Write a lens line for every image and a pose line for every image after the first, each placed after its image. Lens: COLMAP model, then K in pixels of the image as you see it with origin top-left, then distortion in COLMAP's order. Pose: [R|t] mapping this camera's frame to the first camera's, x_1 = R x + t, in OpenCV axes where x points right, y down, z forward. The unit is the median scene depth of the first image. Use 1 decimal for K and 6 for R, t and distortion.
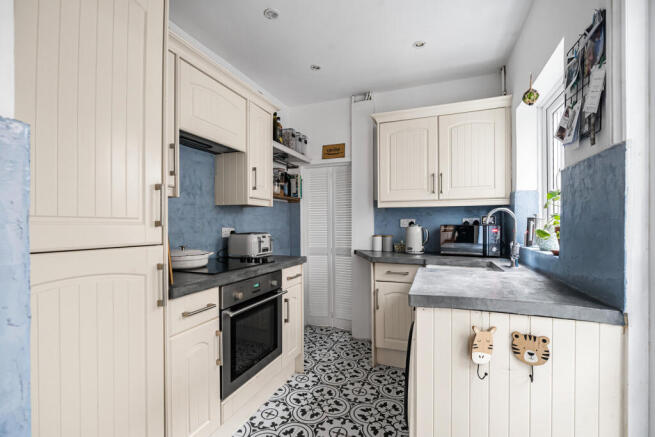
lens RADIAL K [[298.6, 0, 327.8], [0, 298.6, 223.0], [0, 0, 1]] dist [-0.000279, 0.000018]
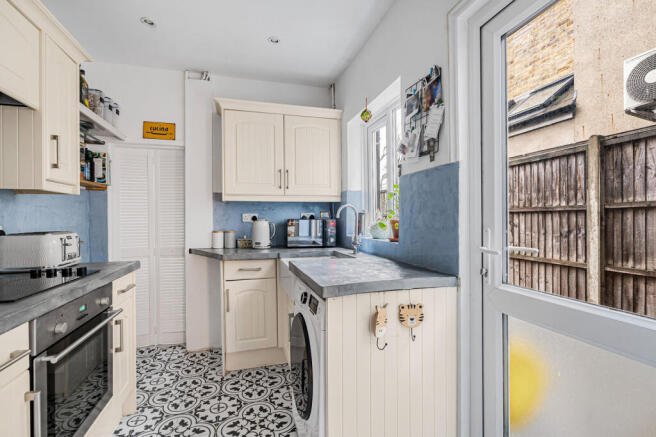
lens RADIAL K [[302.0, 0, 327.1], [0, 302.0, 215.7], [0, 0, 1]] dist [-0.000455, 0.000078]
pose [[0.792307, 0.001731, 0.610121, -0.173219], [0.002447, 0.999979, -0.006014, 0.001207], [-0.610118, 0.006258, 0.792286, 0.084958]]
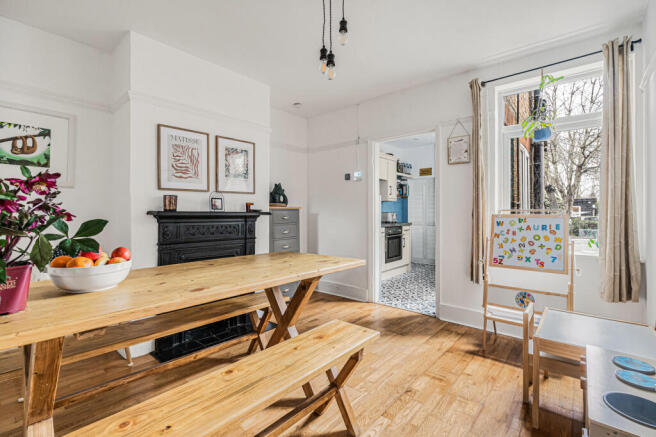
lens RADIAL K [[302.0, 0, 327.1], [0, 302.0, 215.7], [0, 0, 1]] dist [-0.000455, 0.000078]
pose [[0.946395, 0.004149, -0.322984, 0.067063], [0.000189, 0.999910, 0.013400, 0.028008], [0.323010, -0.012743, 0.946310, -1.526337]]
